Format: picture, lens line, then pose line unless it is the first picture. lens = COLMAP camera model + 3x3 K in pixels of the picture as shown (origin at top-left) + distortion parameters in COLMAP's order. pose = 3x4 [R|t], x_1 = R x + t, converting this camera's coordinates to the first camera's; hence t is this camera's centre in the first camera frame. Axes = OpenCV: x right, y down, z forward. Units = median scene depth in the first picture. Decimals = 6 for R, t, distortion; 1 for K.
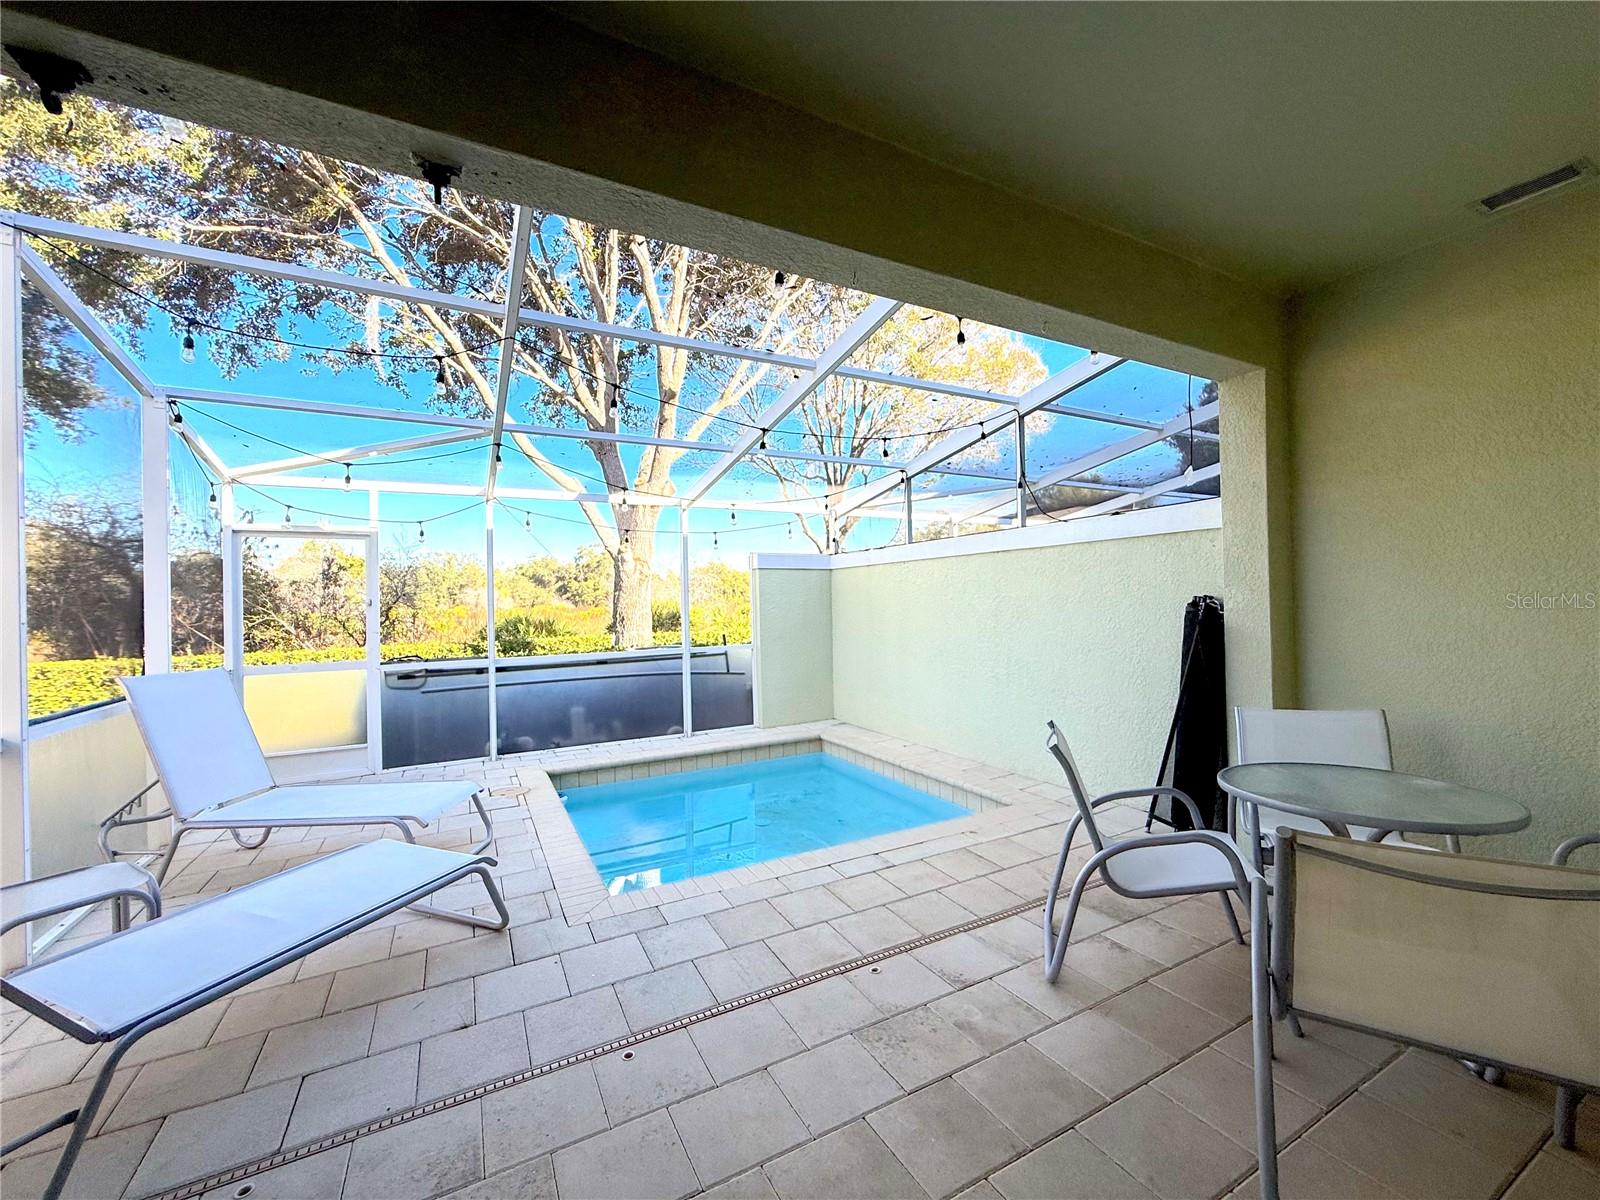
lens RADIAL K [[637.1, 0, 801.6], [0, 637.1, 598.4], [0, 0, 1]] dist [-0.002051, -0.000022]
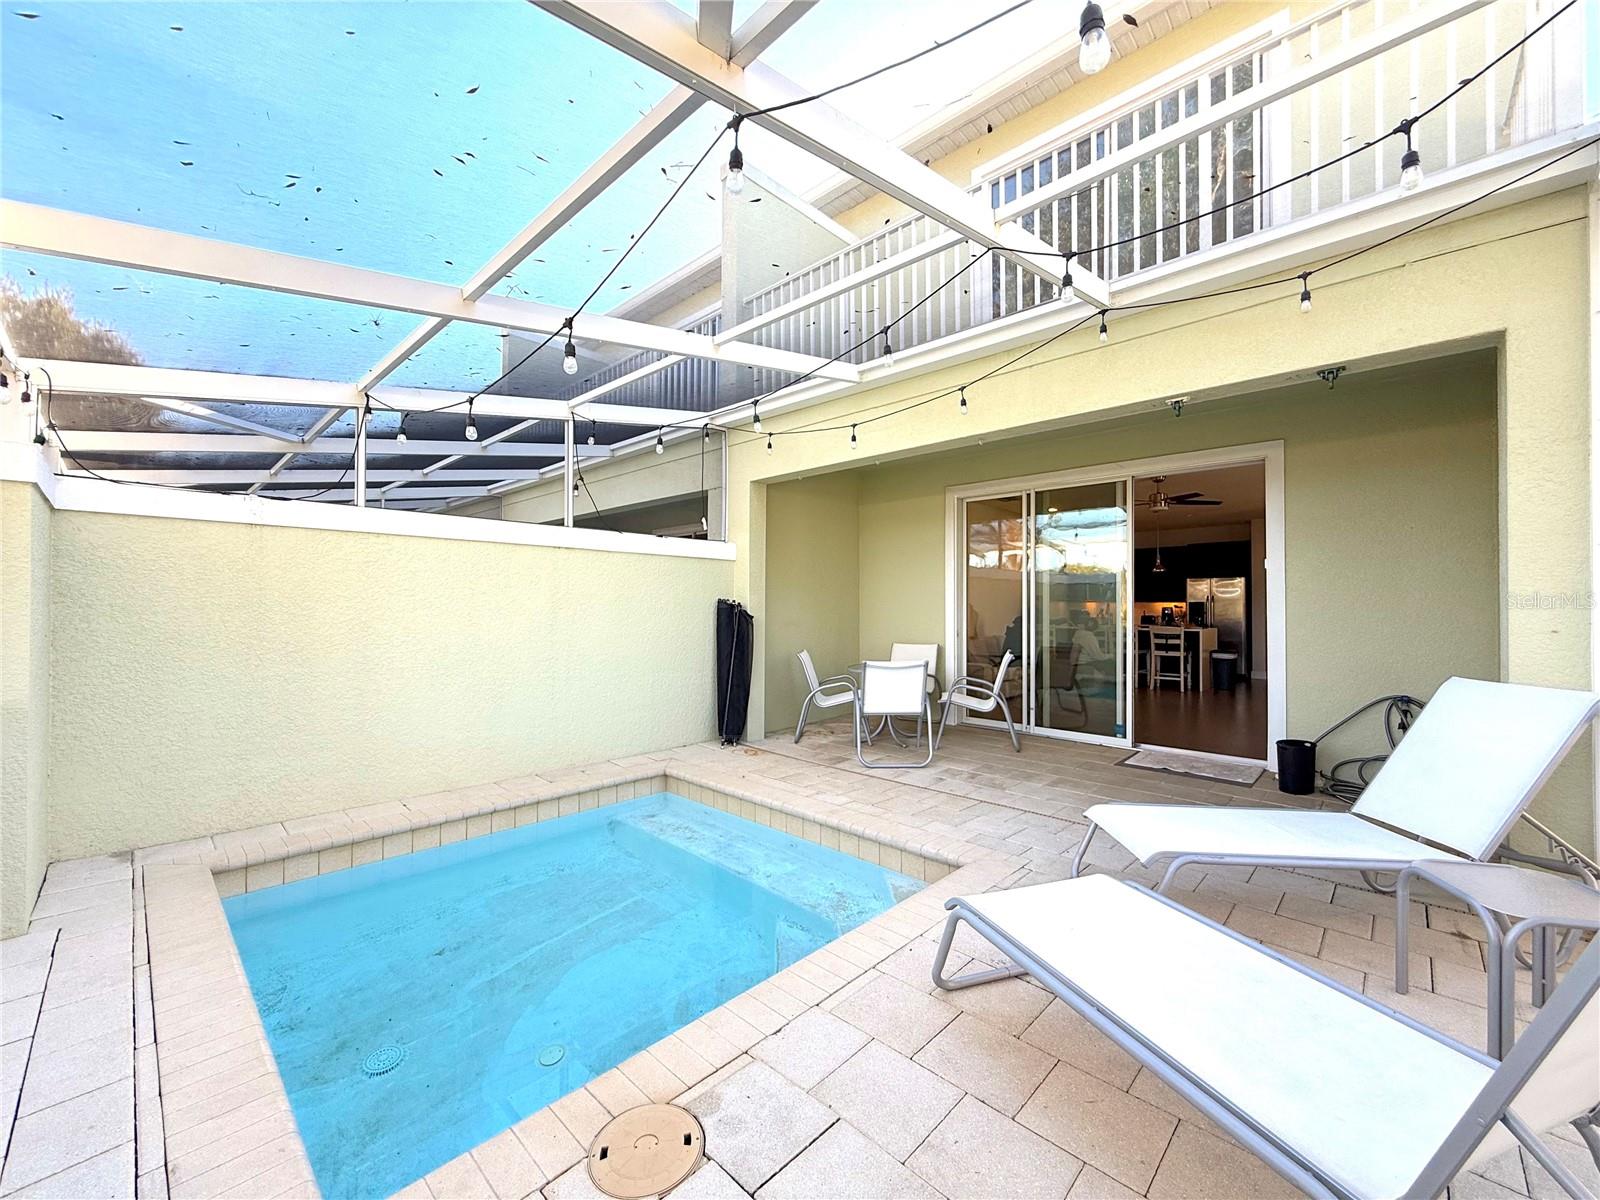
lens RADIAL K [[637.1, 0, 798.4], [0, 637.1, 607.9], [0, 0, 1]] dist [-0.002051, -0.000022]
pose [[-0.312163, 0.029383, 0.949574, -1.369120], [0.002059, 0.999540, -0.030252, 0.095081], [-0.950026, -0.007488, -0.312080, 1.801982]]
